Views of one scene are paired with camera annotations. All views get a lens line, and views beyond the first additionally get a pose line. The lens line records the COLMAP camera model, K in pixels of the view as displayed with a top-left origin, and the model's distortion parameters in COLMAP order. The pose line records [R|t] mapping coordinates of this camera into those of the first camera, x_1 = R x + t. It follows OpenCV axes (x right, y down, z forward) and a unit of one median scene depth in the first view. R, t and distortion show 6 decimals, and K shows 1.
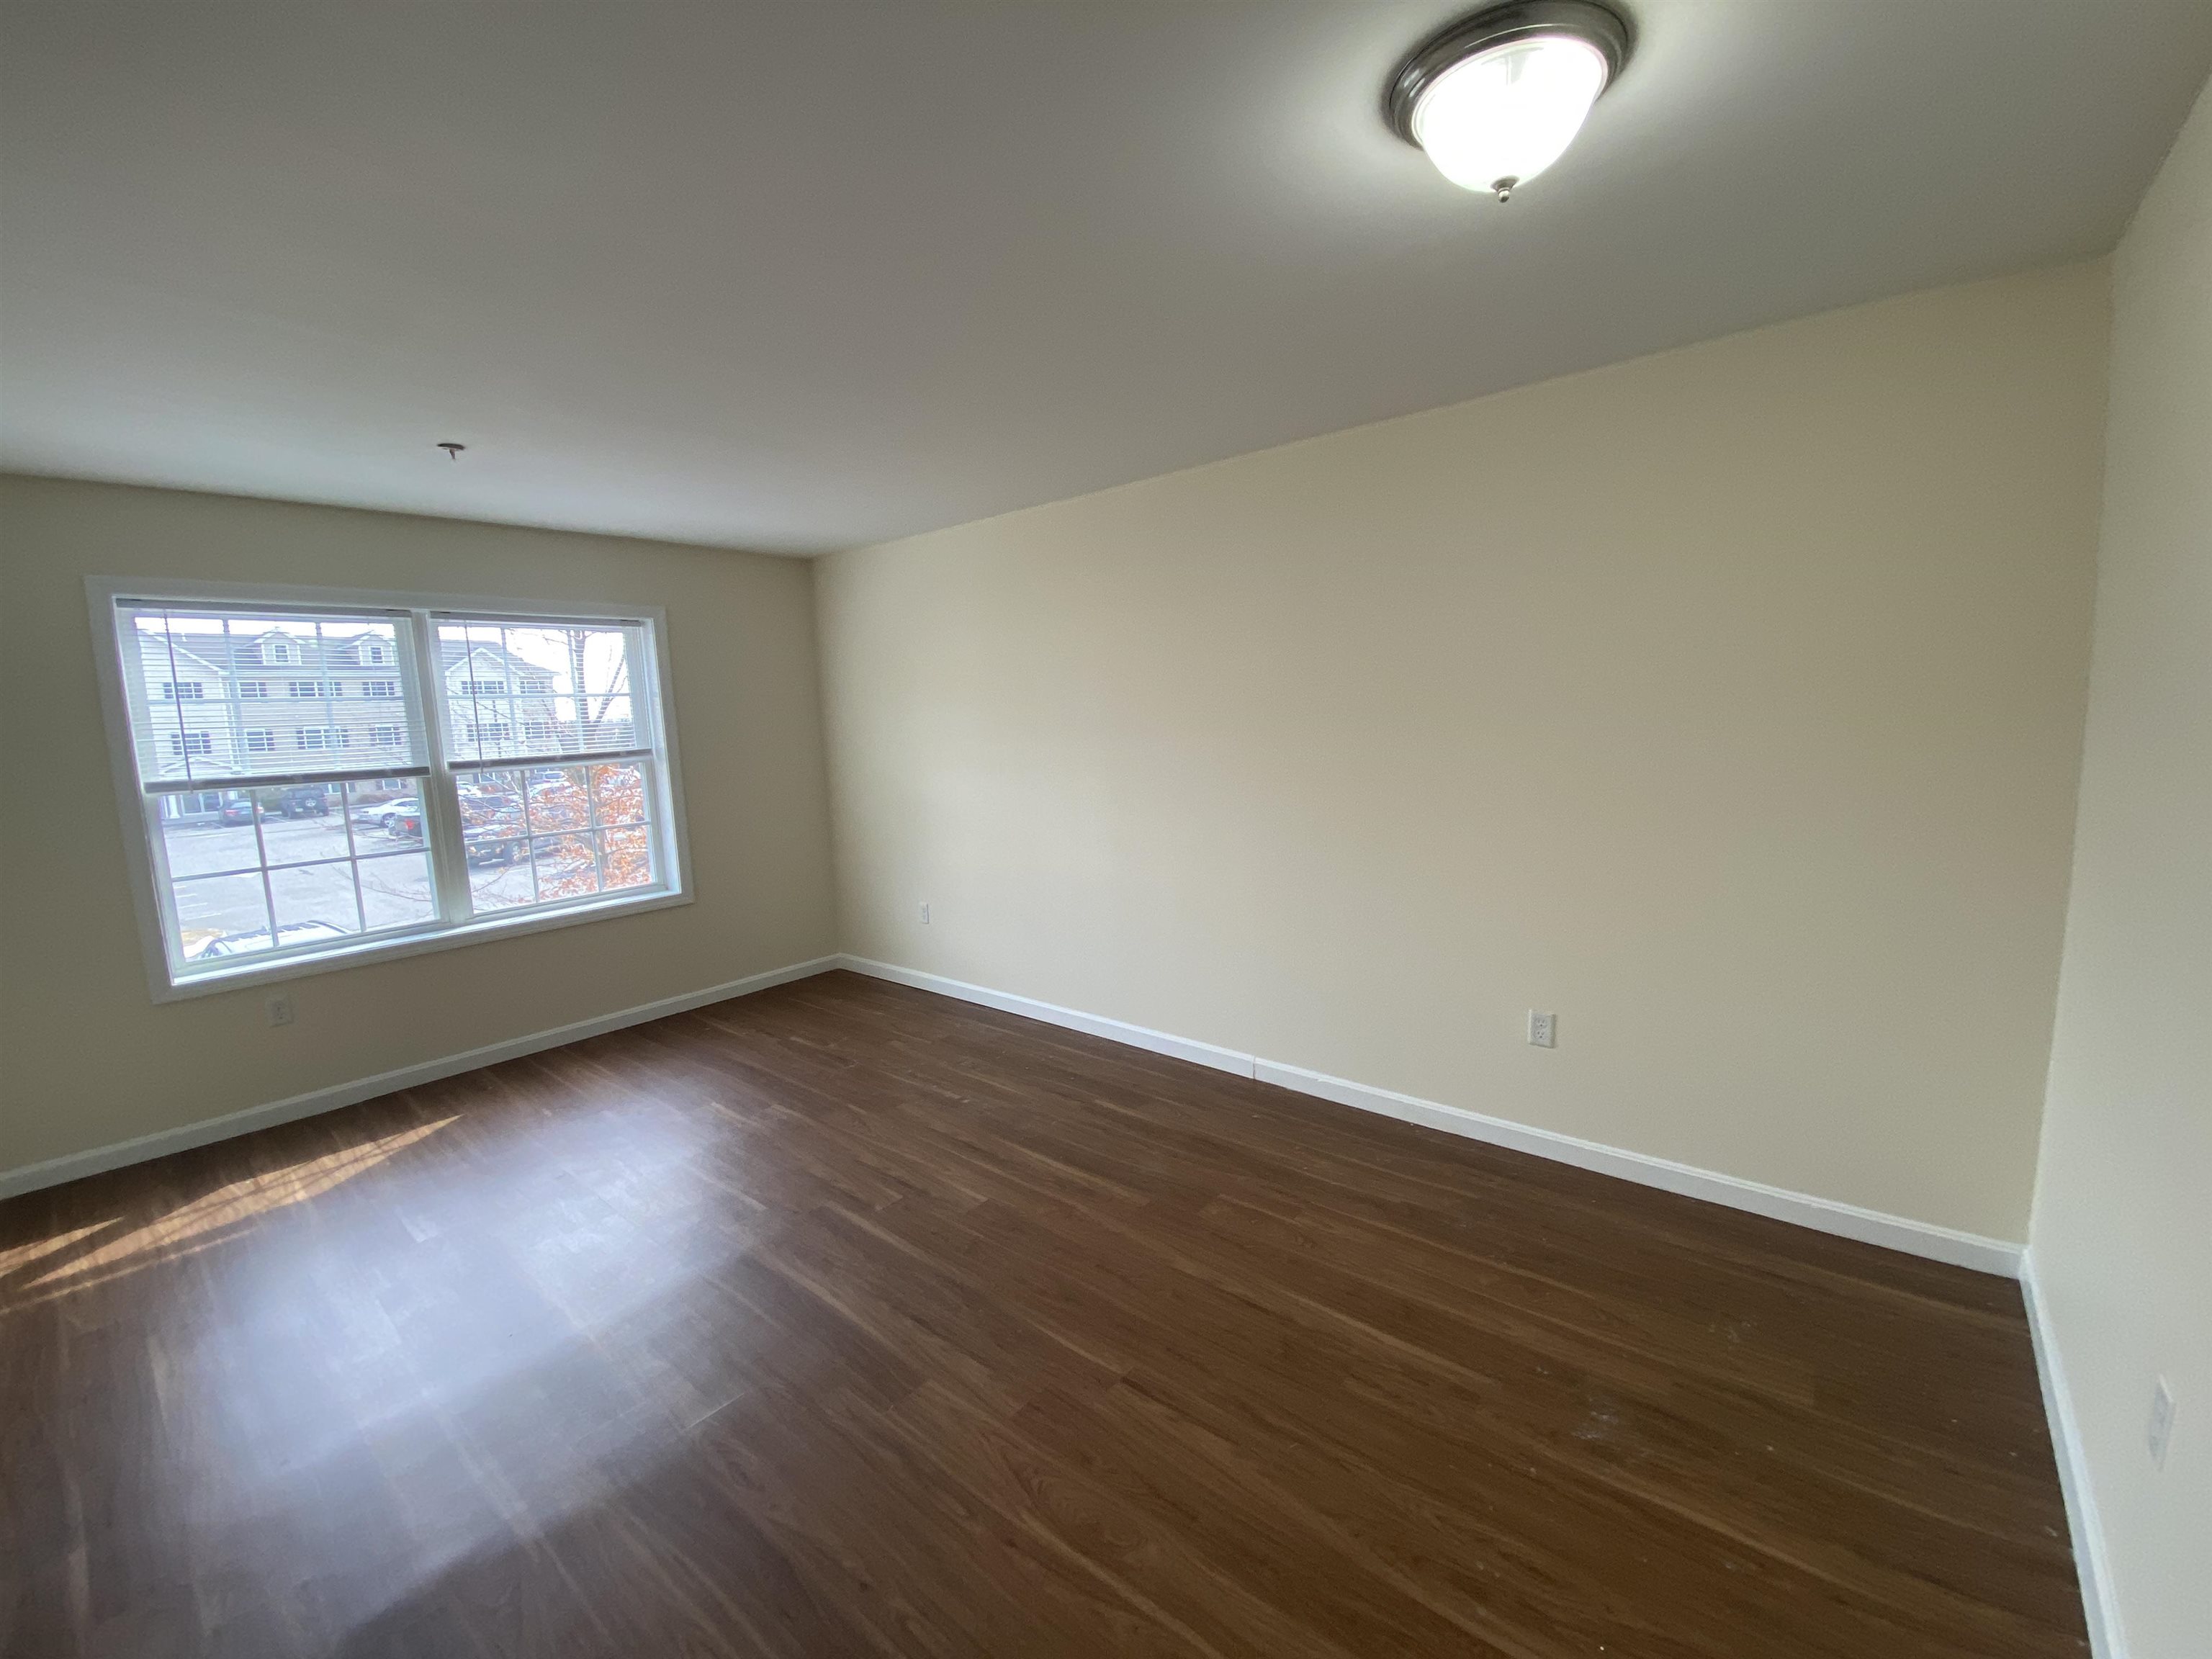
lens RADIAL K [[895.0, 0, 1105.0], [0, 895.0, 824.1], [0, 0, 1]] dist [0.032112, -0.023645]
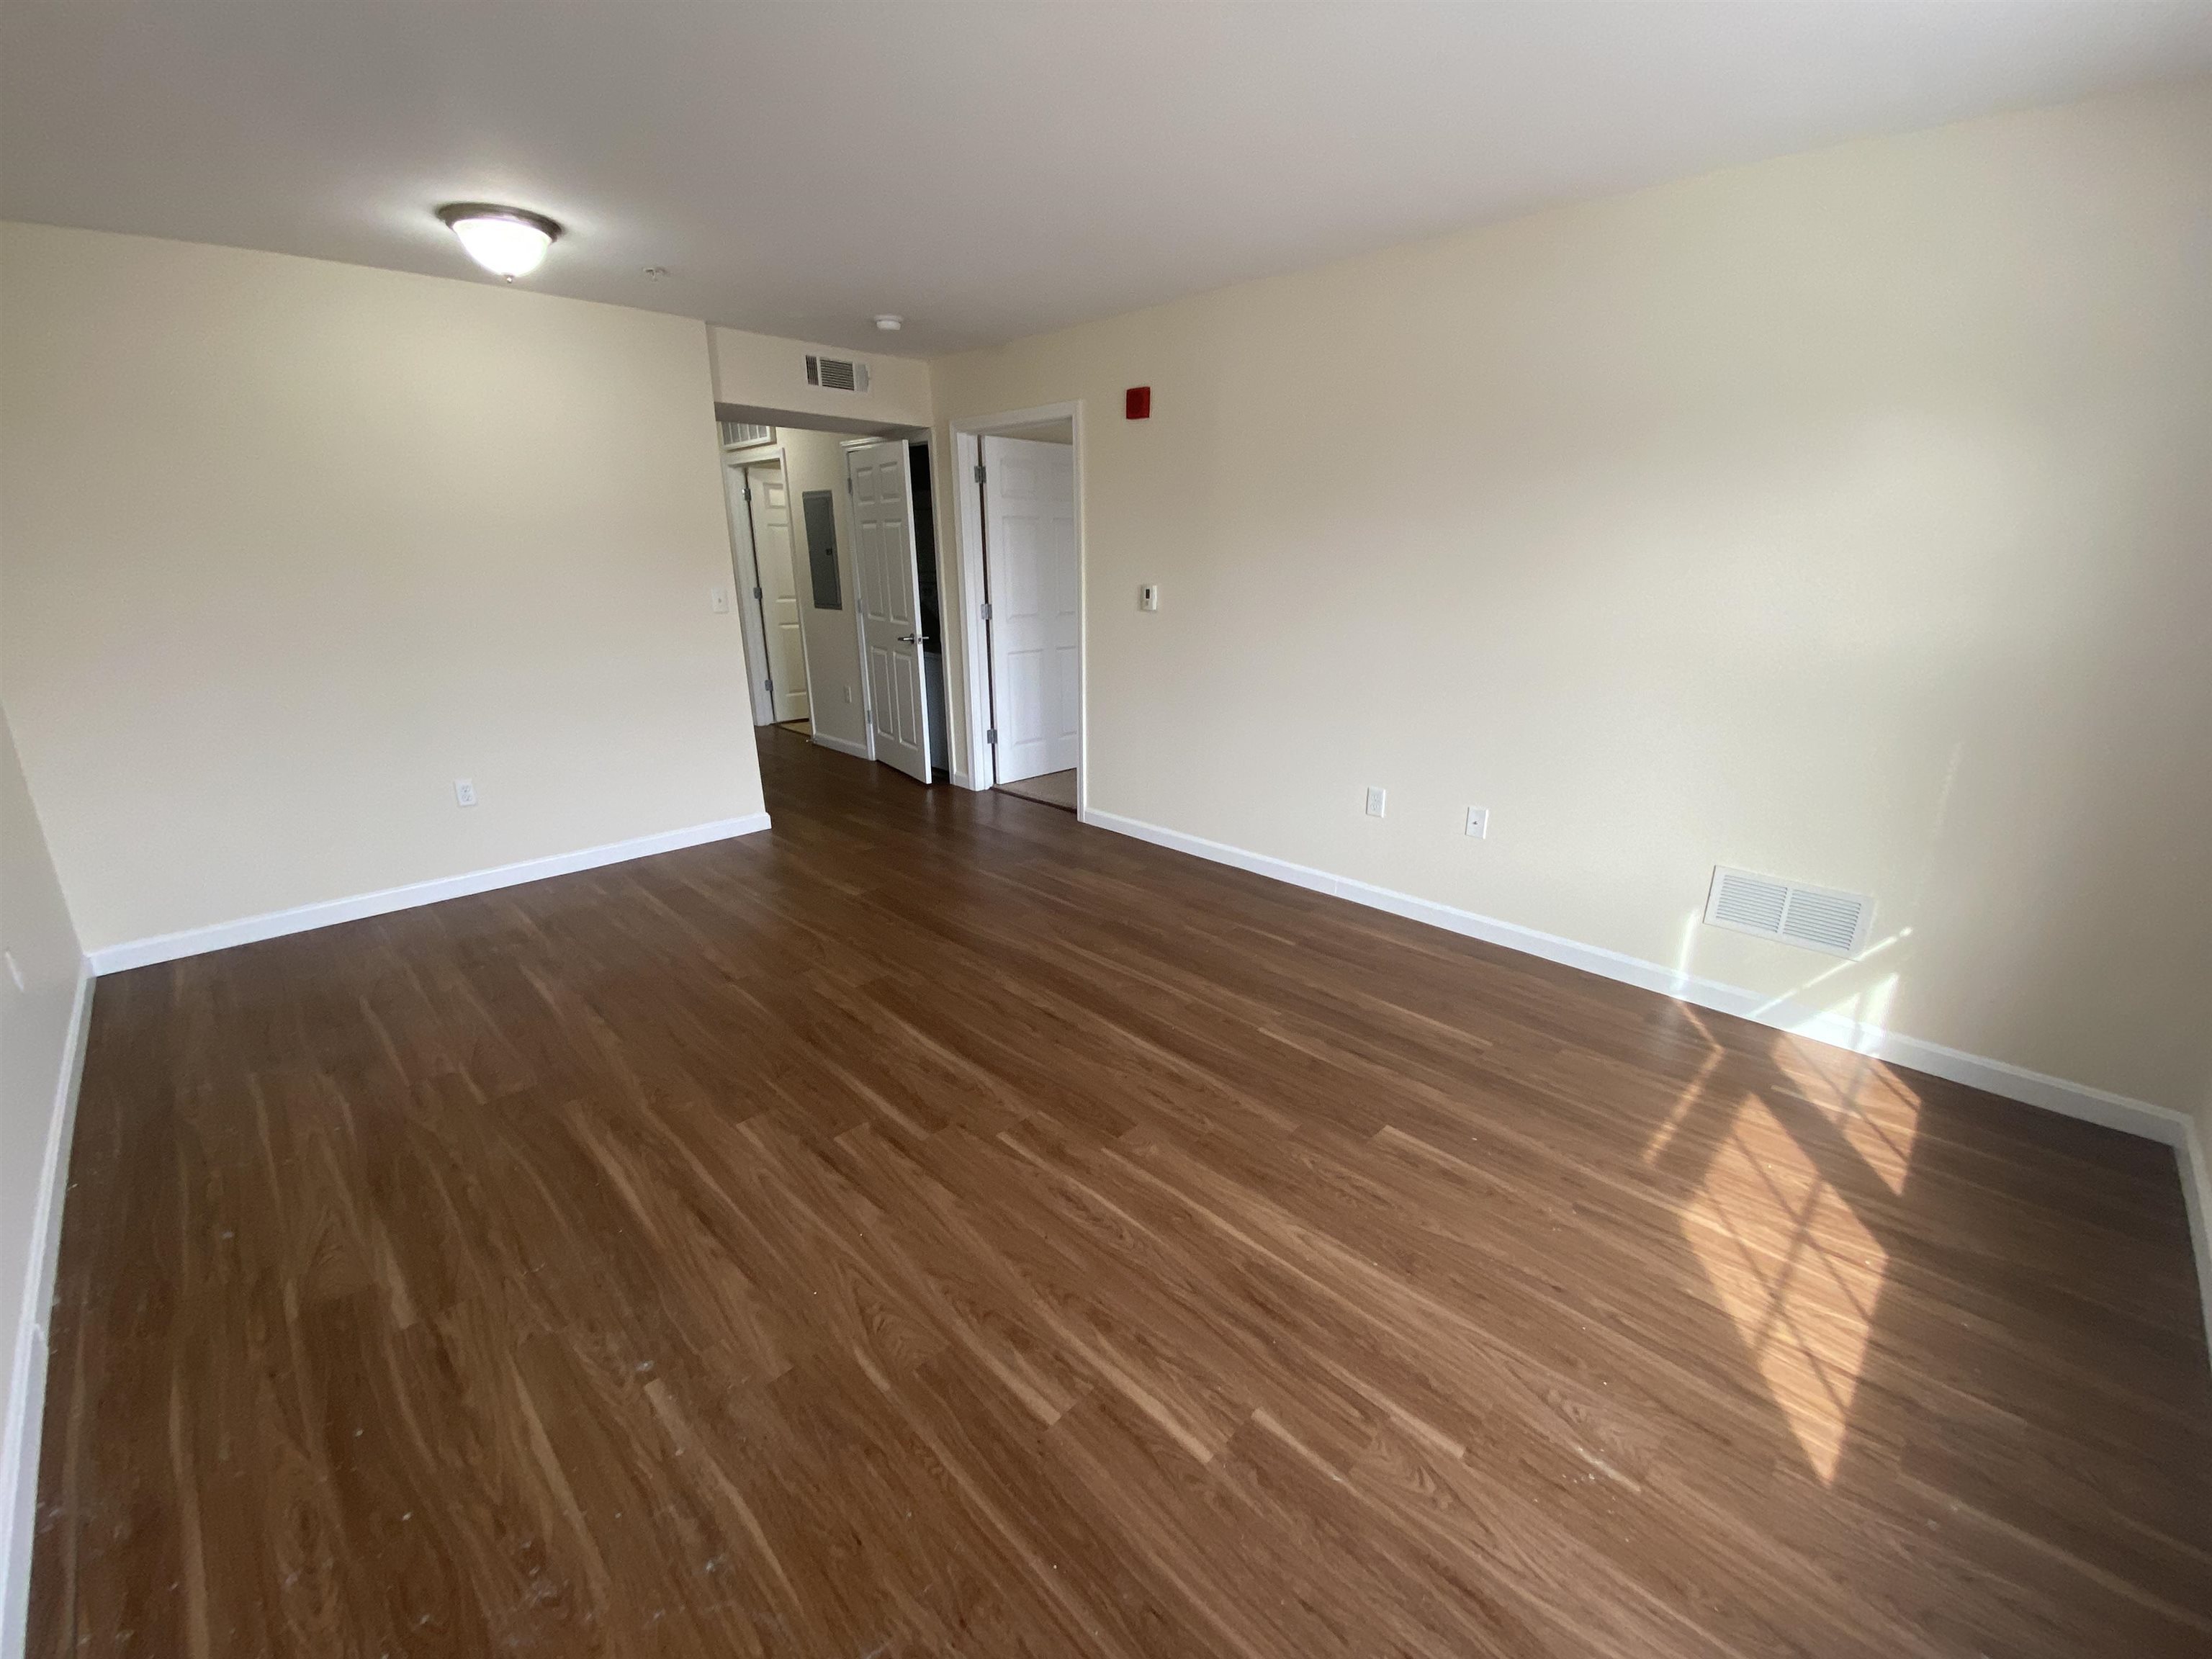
lens RADIAL K [[895.0, 0, 1105.0], [0, 895.0, 824.1], [0, 0, 1]] dist [0.032112, -0.023645]
pose [[-0.995330, 0.015799, 0.095226, -0.473418], [0.053858, 0.909577, 0.412031, -0.138327], [-0.080105, 0.415236, -0.906180, 1.379351]]
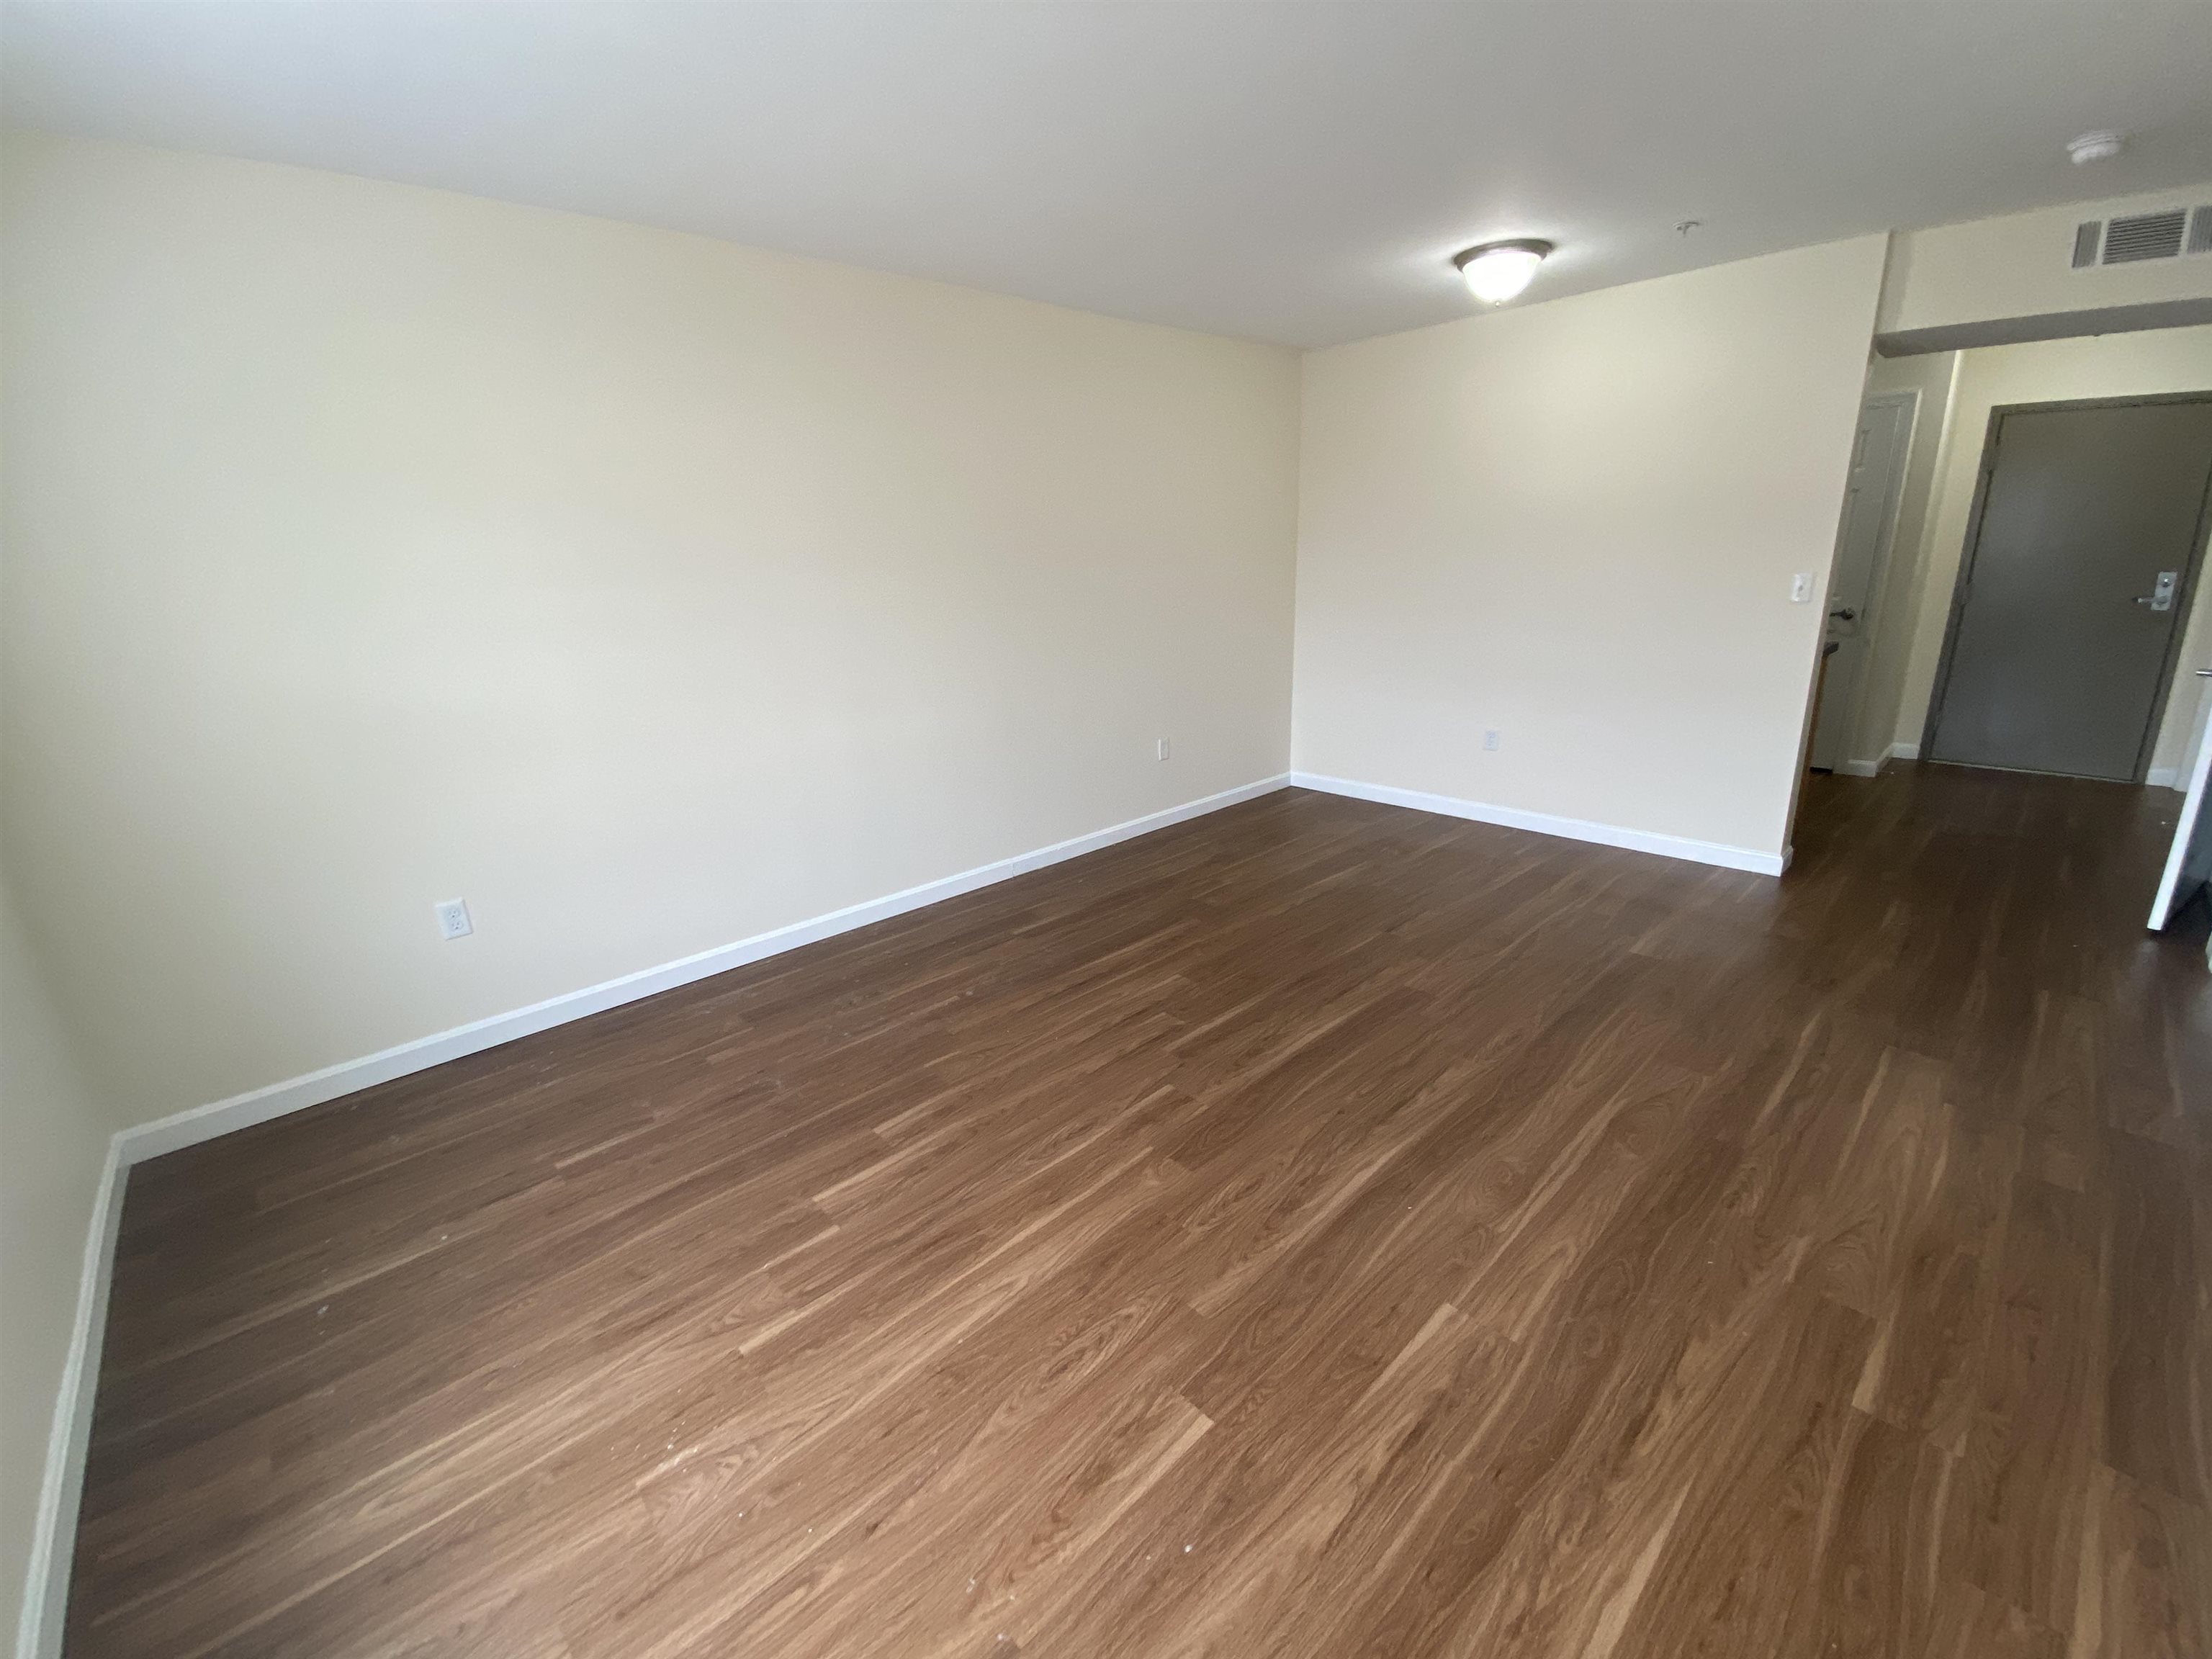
lens RADIAL K [[895.0, 0, 1105.0], [0, 895.0, 824.1], [0, 0, 1]] dist [0.032112, -0.023645]
pose [[0.124284, -0.251223, 0.959917, -1.001959], [0.159777, 0.959860, 0.230521, -0.032436], [-0.979298, 0.124722, 0.159434, 0.758146]]
